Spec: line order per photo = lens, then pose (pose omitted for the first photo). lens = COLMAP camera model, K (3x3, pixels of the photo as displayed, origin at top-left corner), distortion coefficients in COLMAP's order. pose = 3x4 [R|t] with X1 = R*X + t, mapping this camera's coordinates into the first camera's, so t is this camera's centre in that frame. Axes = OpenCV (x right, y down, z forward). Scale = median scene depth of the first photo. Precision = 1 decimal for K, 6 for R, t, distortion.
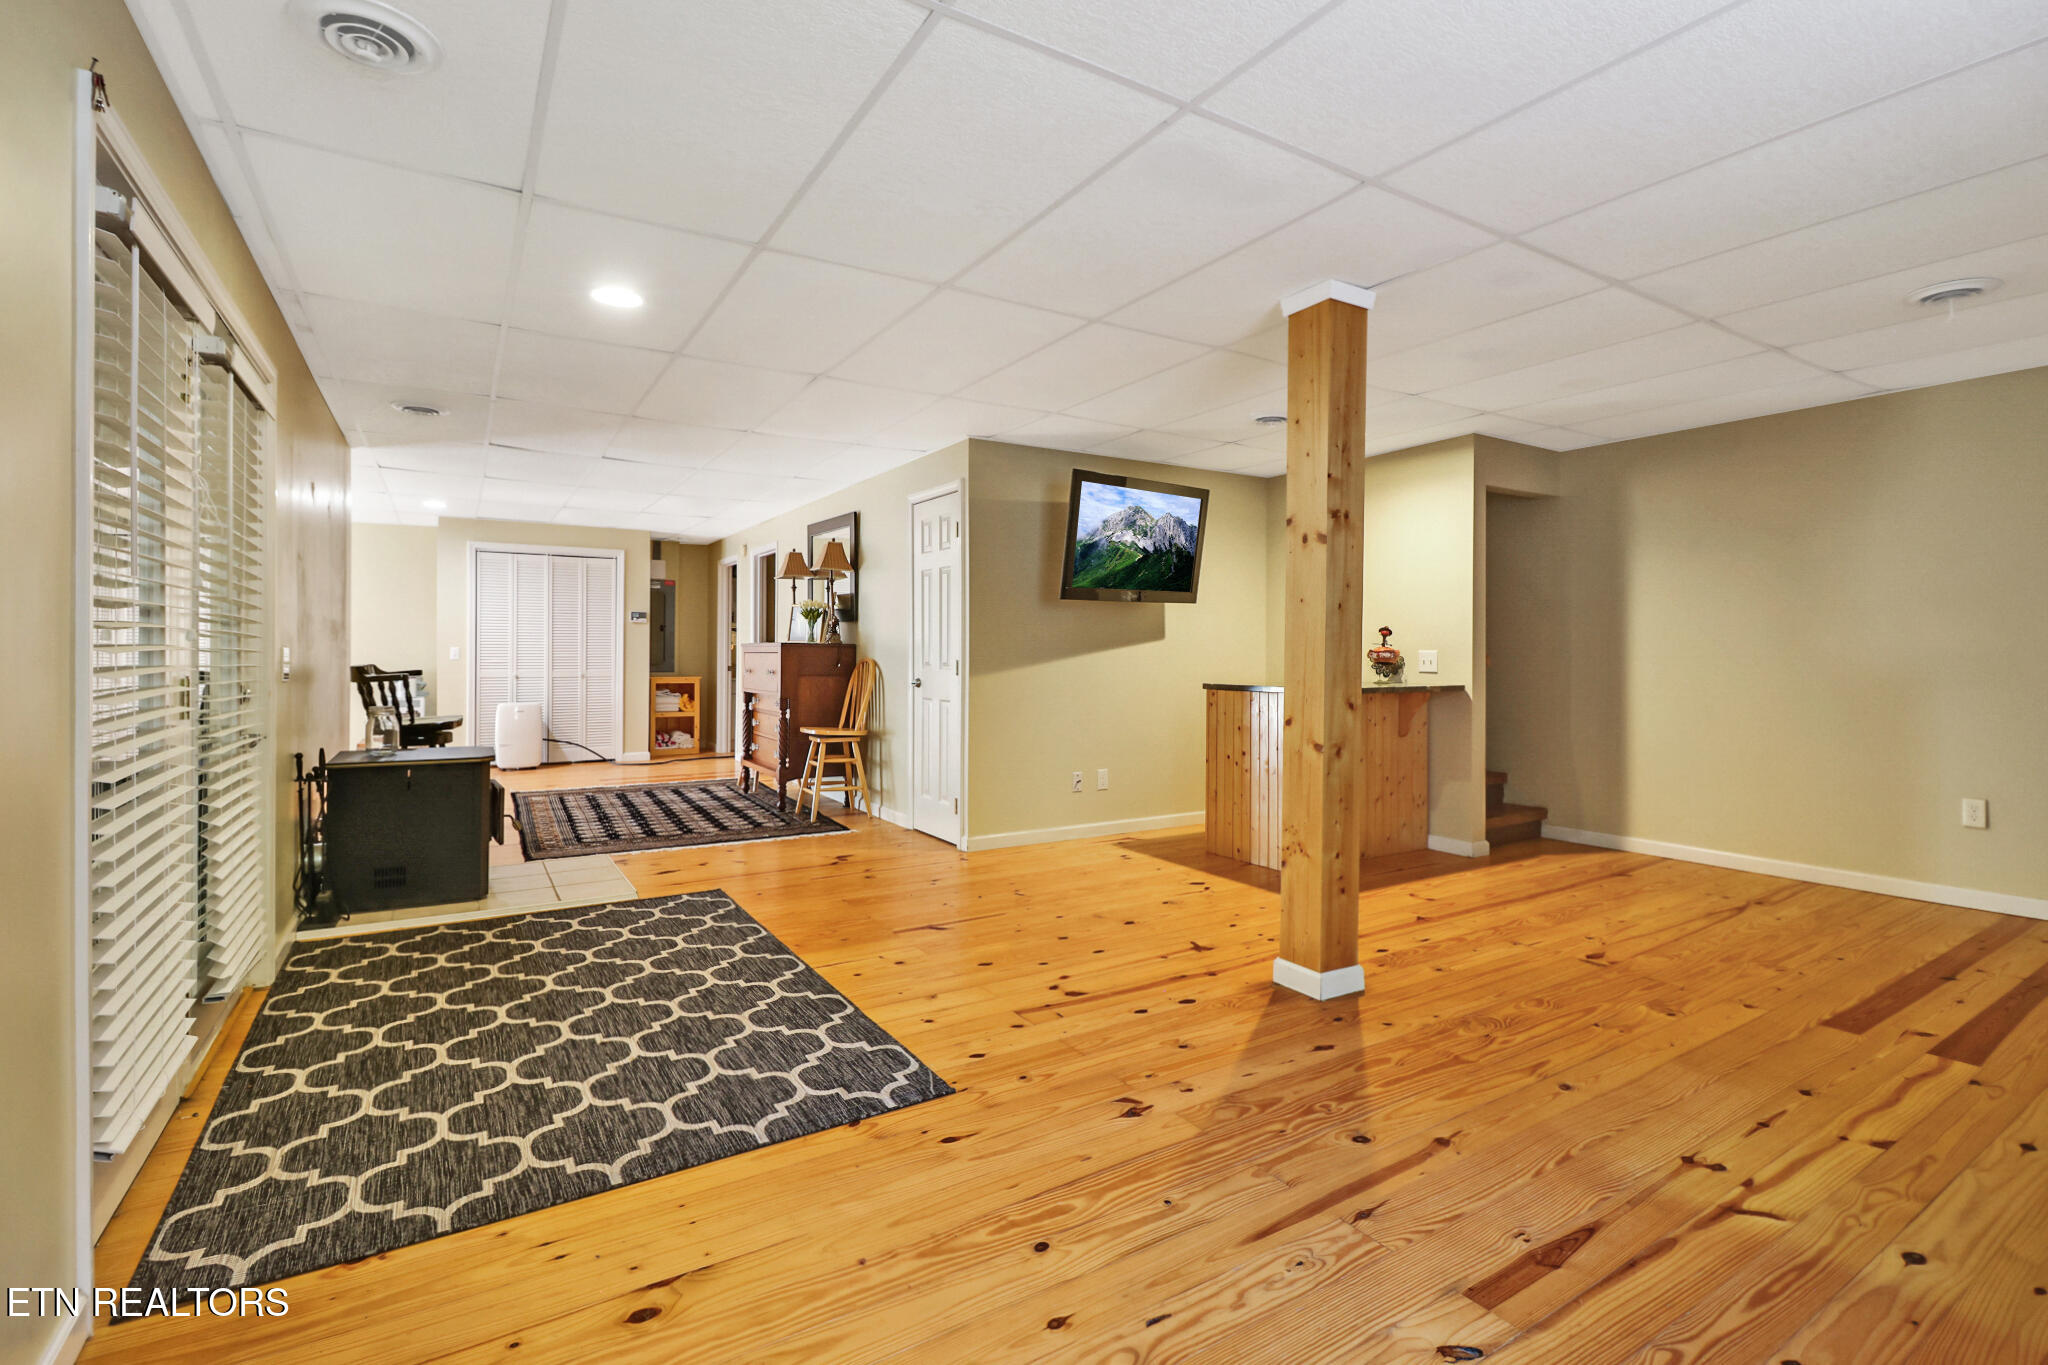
lens RADIAL K [[955.6, 0, 1030.3], [0, 955.6, 648.6], [0, 0, 1]] dist [-0.016509, -0.001305]
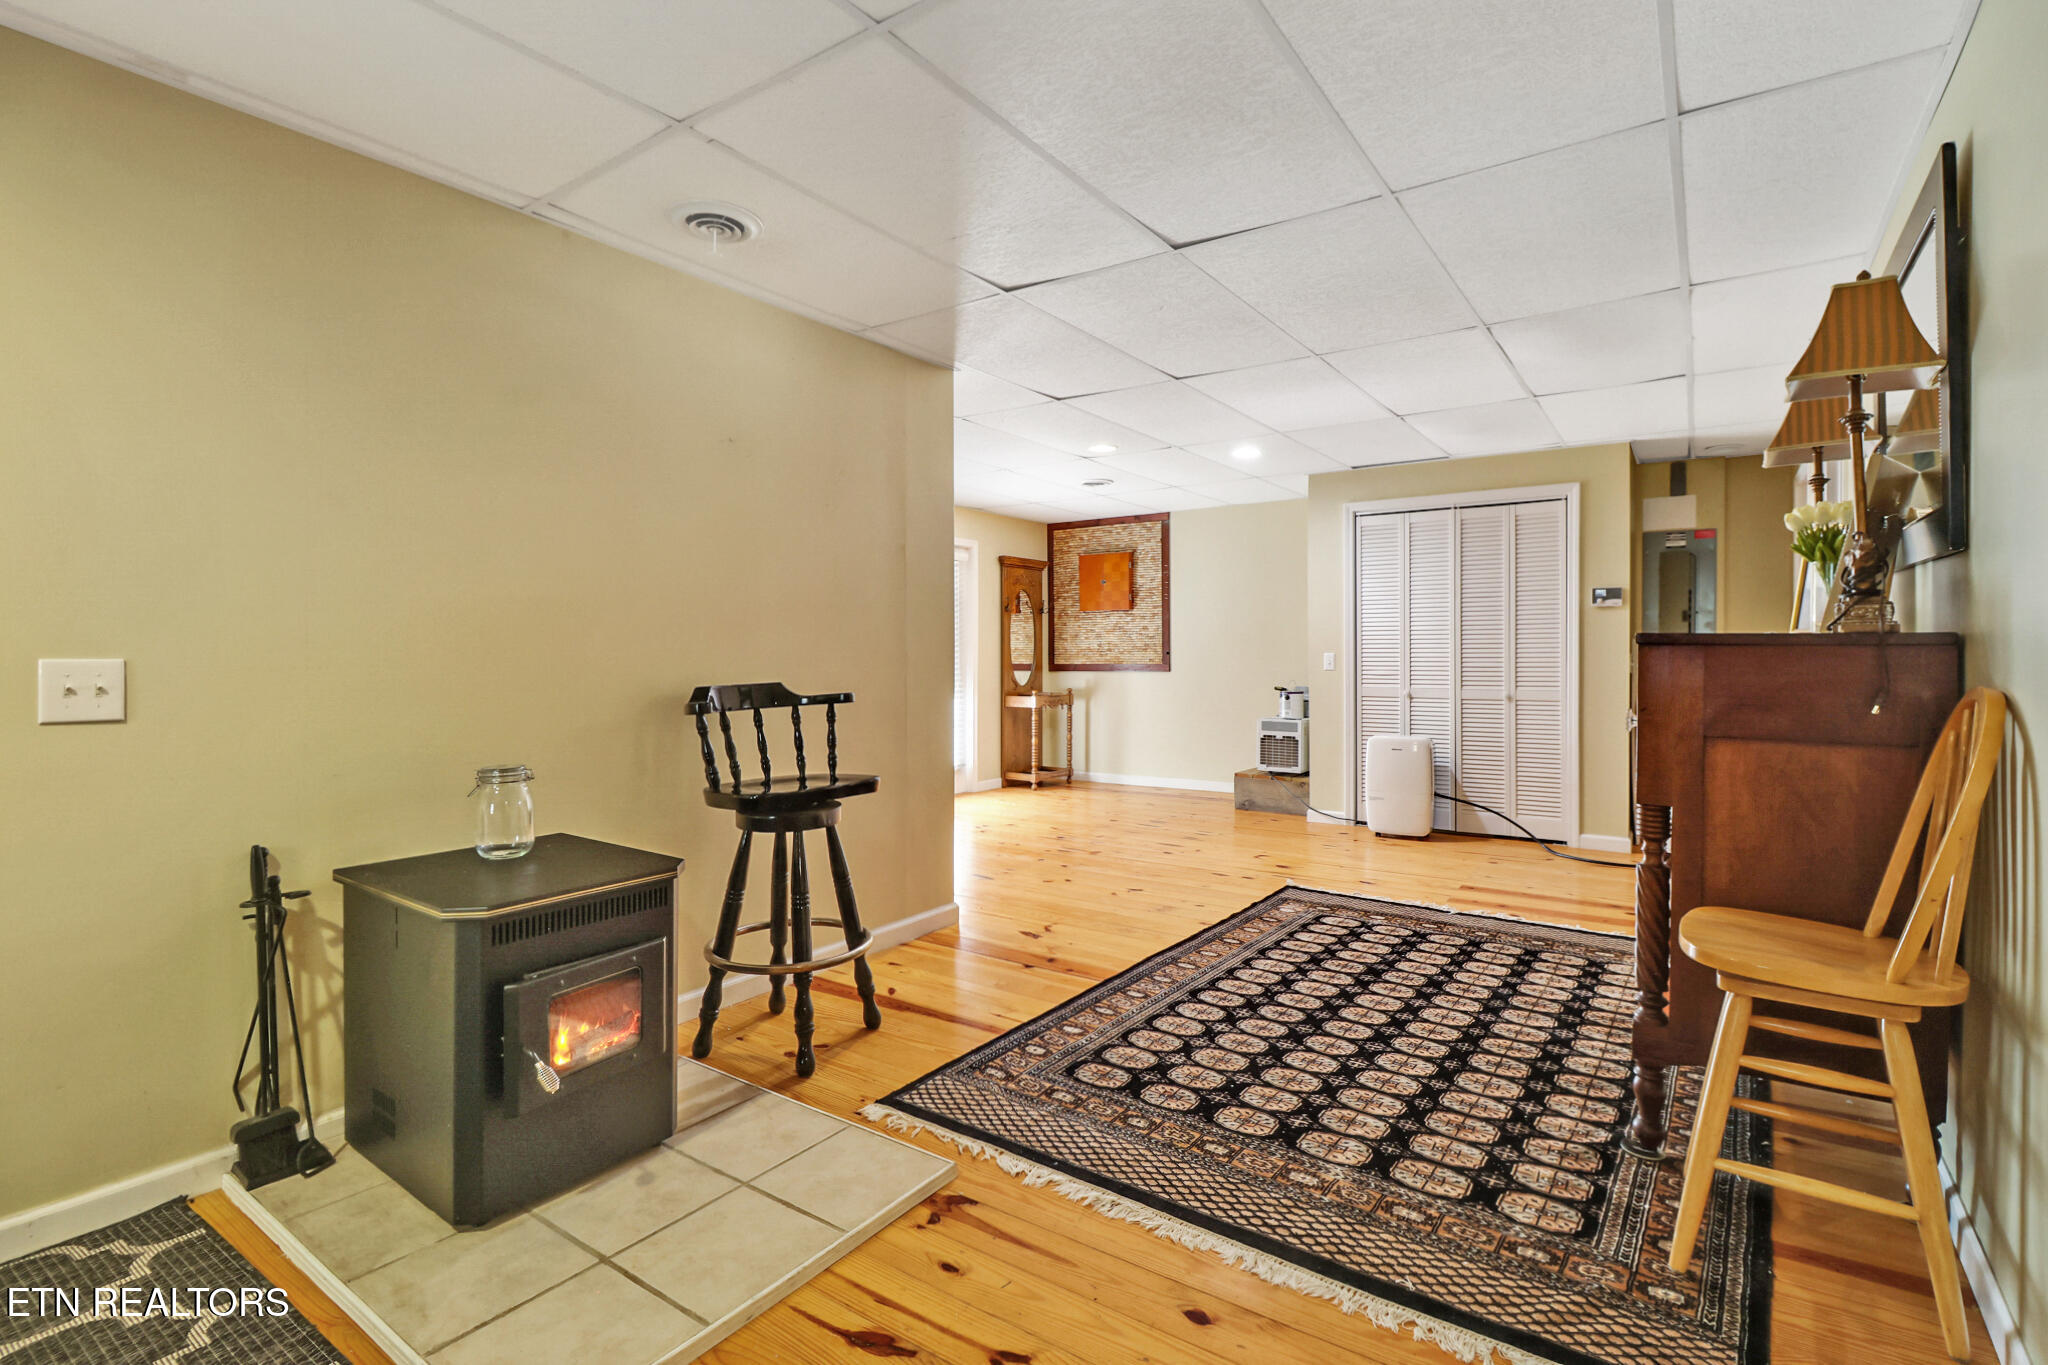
lens RADIAL K [[955.6, 0, 1030.3], [0, 955.6, 648.6], [0, 0, 1]] dist [-0.016509, -0.001305]
pose [[0.396684, -0.010395, -0.917896, -0.055238], [0.004766, 0.999946, -0.009265, 0.001543], [0.917943, -0.000699, 0.396712, 0.835886]]
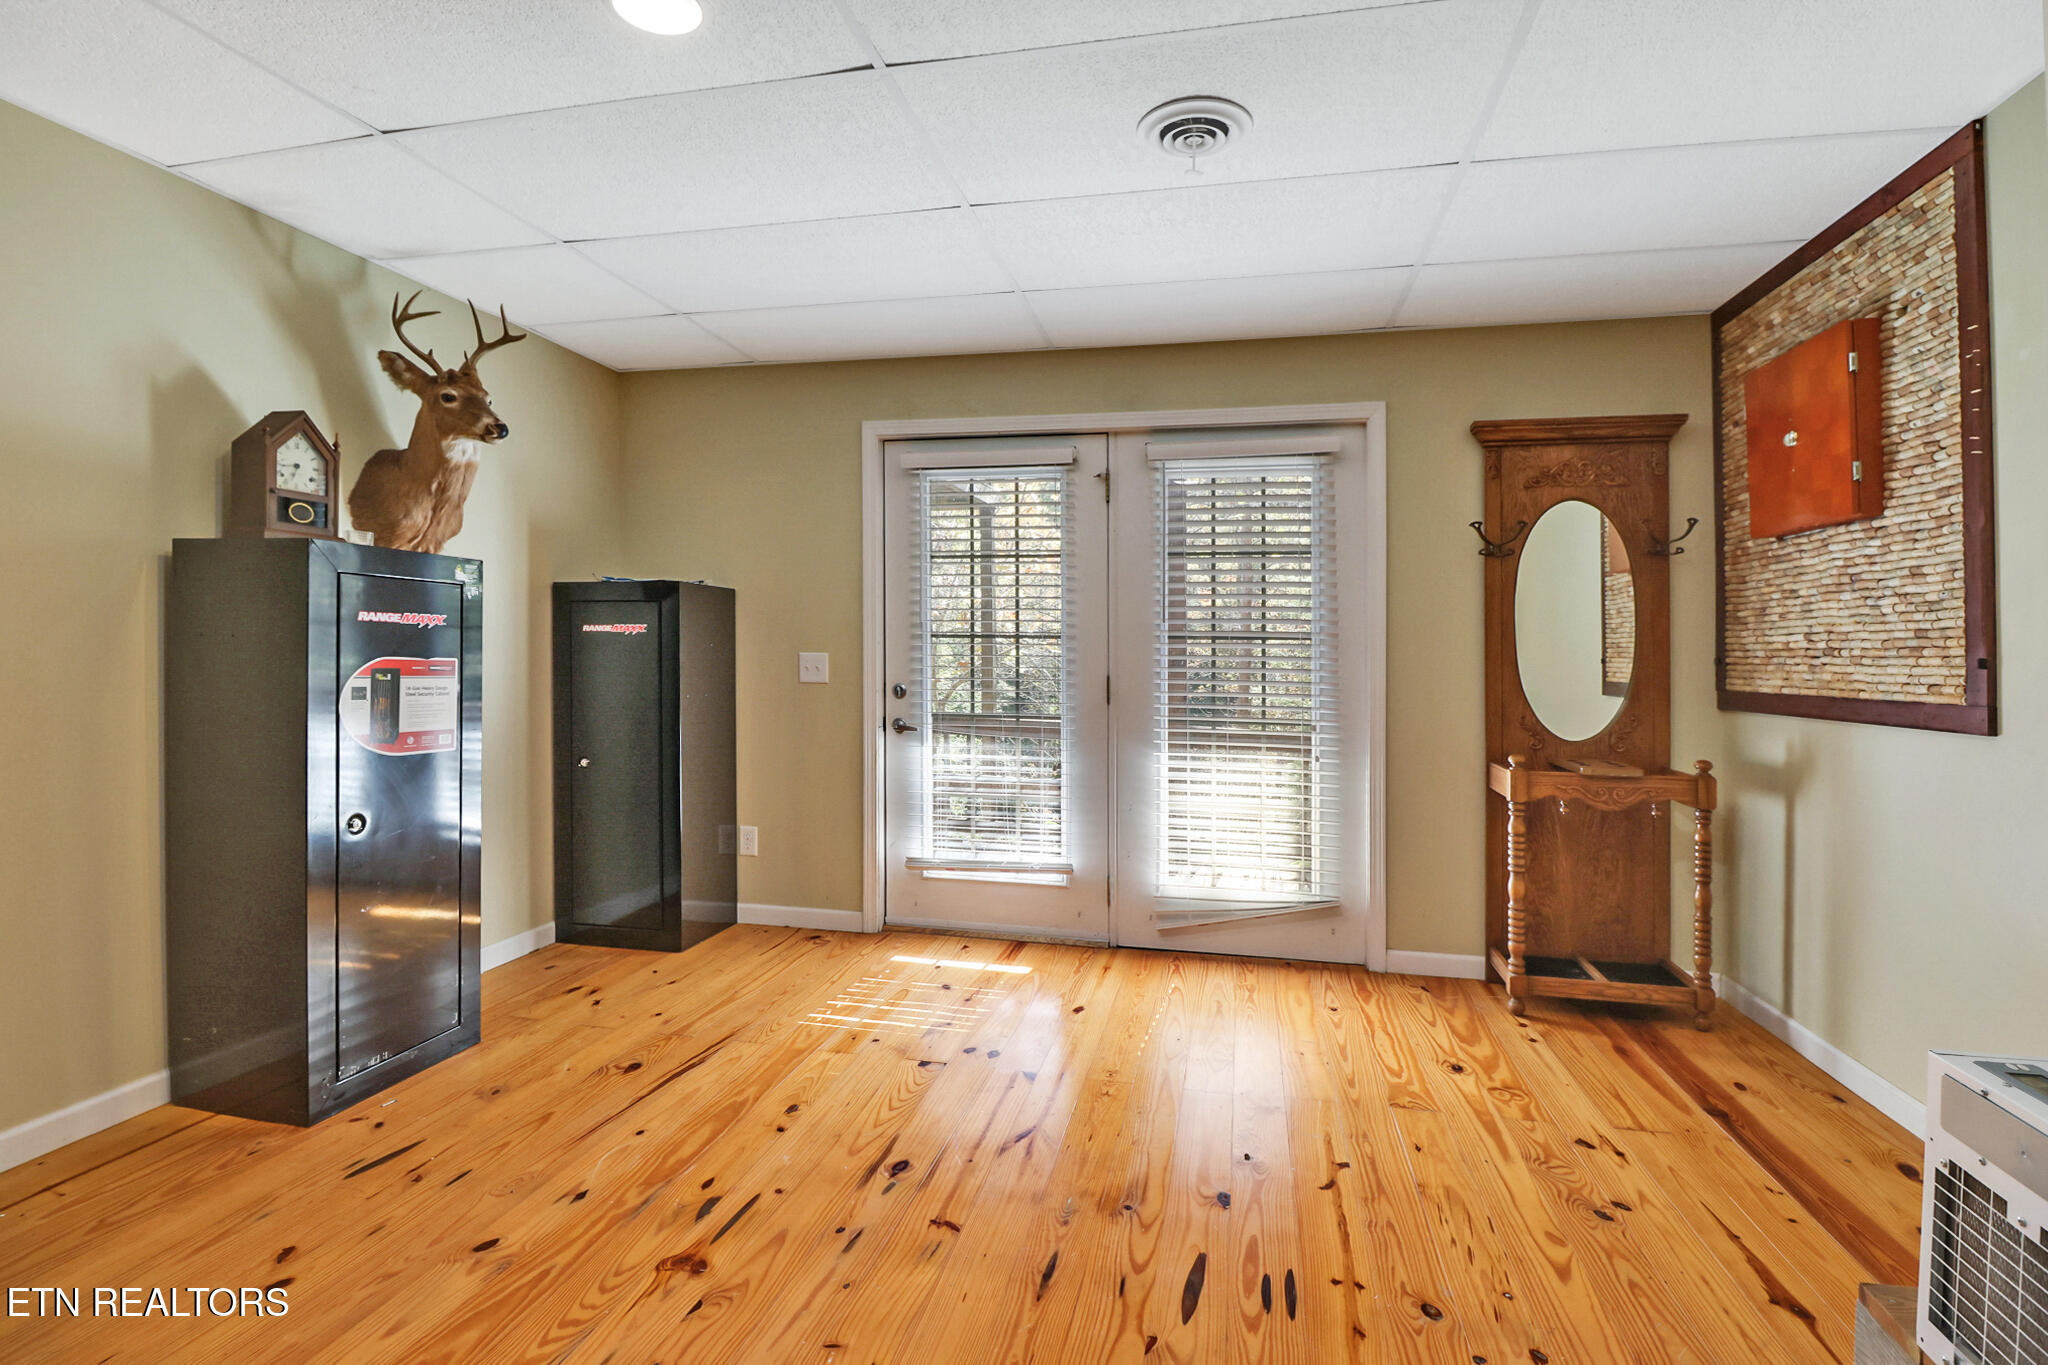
lens RADIAL K [[955.6, 0, 1030.3], [0, 955.6, 648.6], [0, 0, 1]] dist [-0.016509, -0.001305]
pose [[-0.700121, -0.016223, -0.713840, -0.805420], [-0.015306, 0.999853, -0.007712, -0.001770], [0.713860, 0.005527, -0.700266, 1.619441]]
